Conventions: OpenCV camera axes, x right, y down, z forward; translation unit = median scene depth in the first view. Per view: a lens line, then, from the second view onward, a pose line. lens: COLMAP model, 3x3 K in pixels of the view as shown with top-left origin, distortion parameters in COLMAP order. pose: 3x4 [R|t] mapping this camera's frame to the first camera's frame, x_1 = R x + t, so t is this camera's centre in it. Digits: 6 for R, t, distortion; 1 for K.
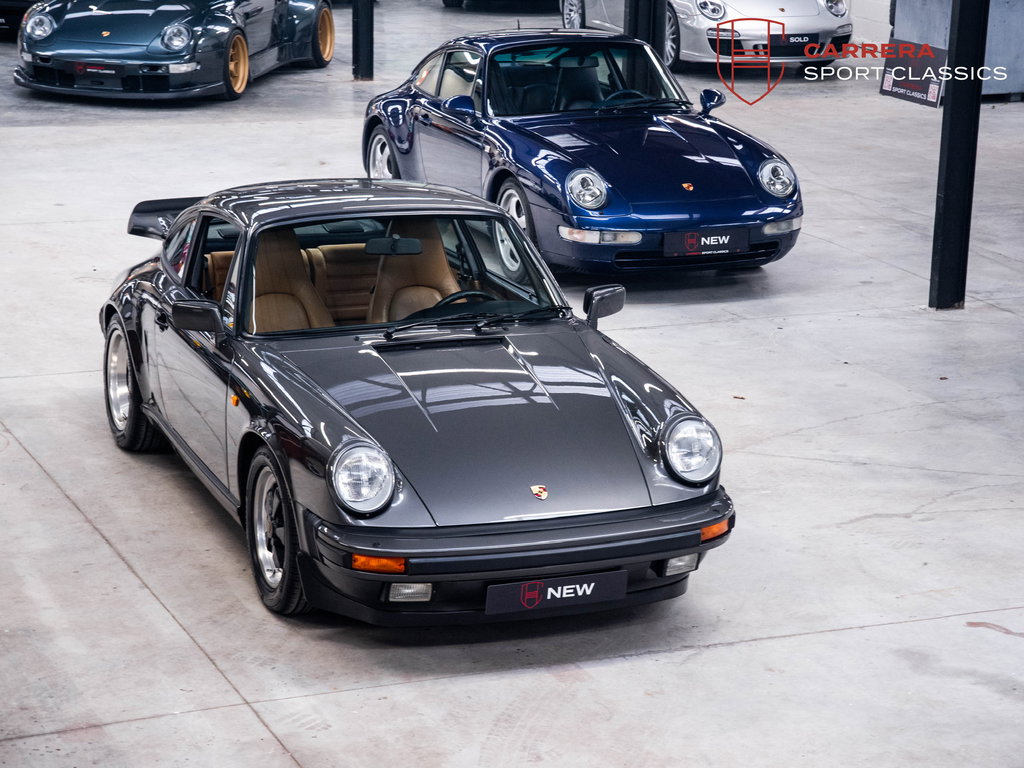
lens RADIAL K [[2341.1, 0, 512.0], [0, 2341.1, 384.0], [0, 0, 1]] dist [0.344196, 0.276740]
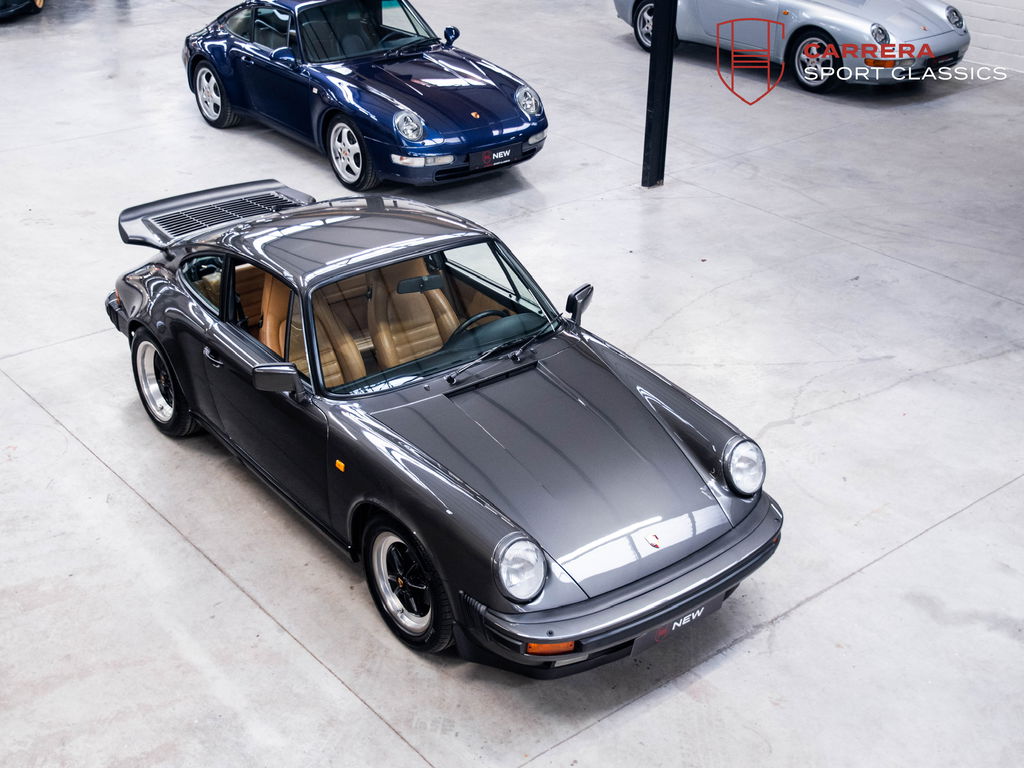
lens RADIAL K [[1274.9, 0, 512.0], [0, 1274.9, 384.0], [0, 0, 1]] dist [0.062899, 0.000832]
pose [[0.960767, -0.139775, 0.239561, -0.190702], [0.084700, 0.970331, 0.226458, -0.173131], [-0.264107, -0.197283, 0.944101, 0.423175]]
